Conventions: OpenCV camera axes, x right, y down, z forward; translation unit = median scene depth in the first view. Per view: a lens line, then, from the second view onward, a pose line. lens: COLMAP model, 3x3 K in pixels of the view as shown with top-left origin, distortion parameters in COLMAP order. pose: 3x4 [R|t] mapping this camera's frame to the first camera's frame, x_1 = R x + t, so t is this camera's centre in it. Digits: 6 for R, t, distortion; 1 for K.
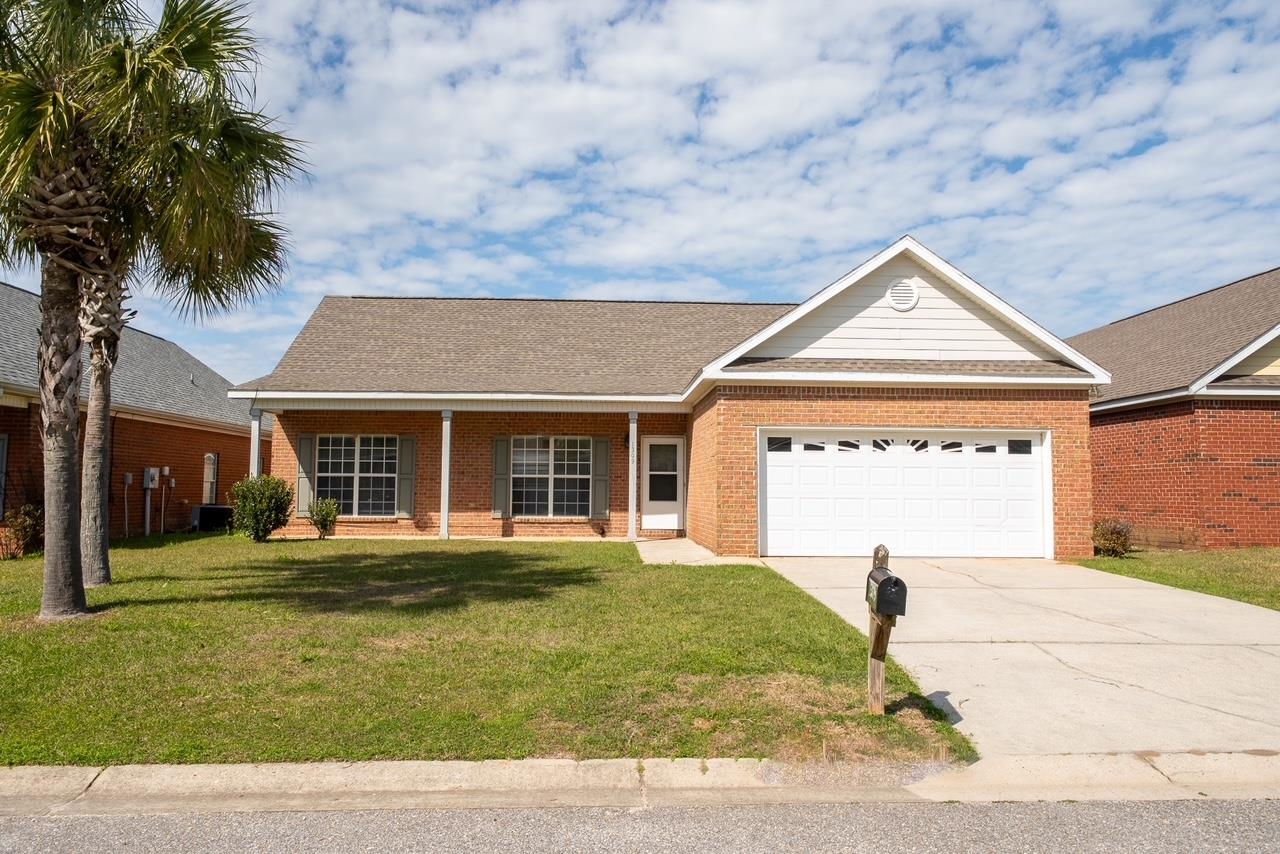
lens RADIAL K [[916.1, 0, 640.1], [0, 916.1, 424.5], [0, 0, 1]] dist [-0.003340, 0.005151]
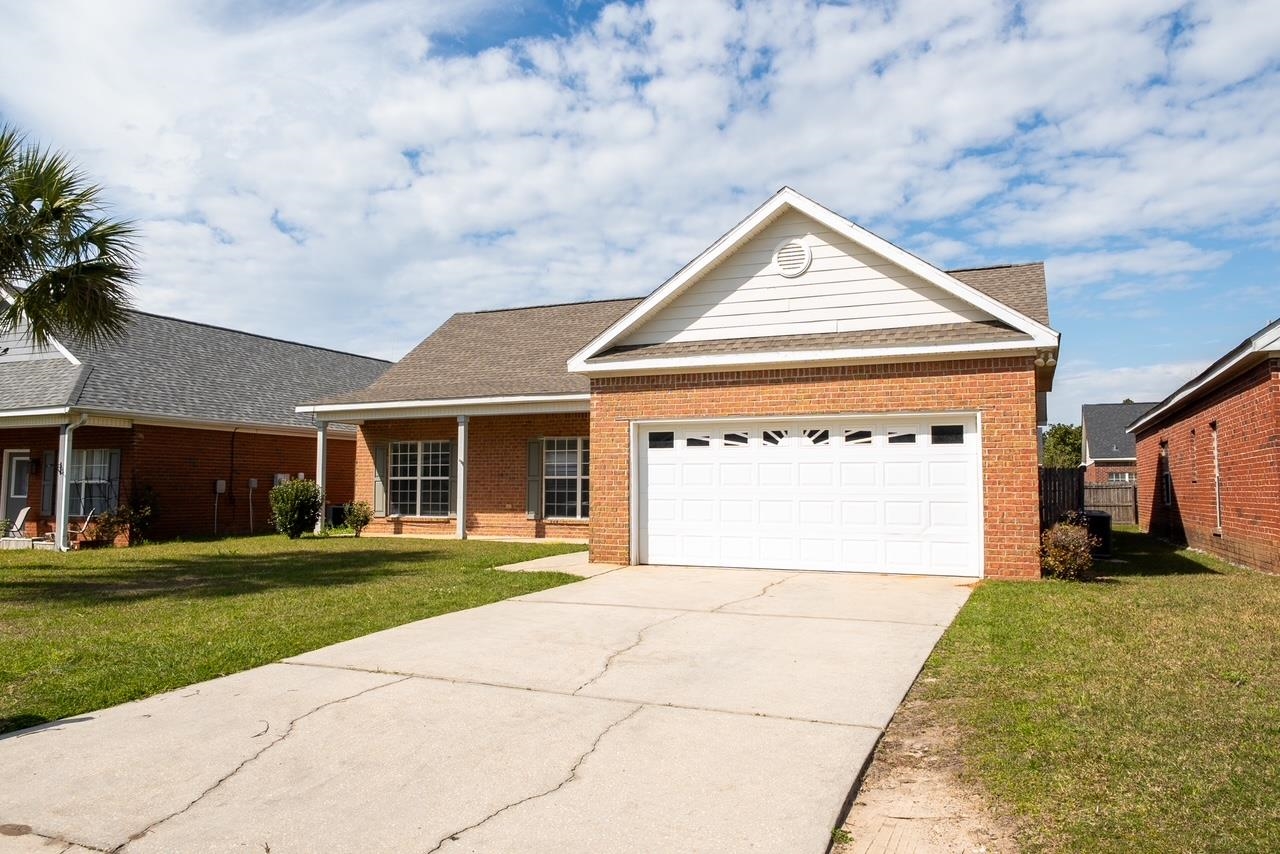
lens RADIAL K [[916.1, 0, 640.1], [0, 916.1, 424.5], [0, 0, 1]] dist [-0.003340, 0.005151]
pose [[0.901072, -0.035719, -0.432196, 0.519734], [0.035624, 0.999331, -0.008318, 0.013107], [0.432204, -0.007901, 0.901741, 0.180977]]
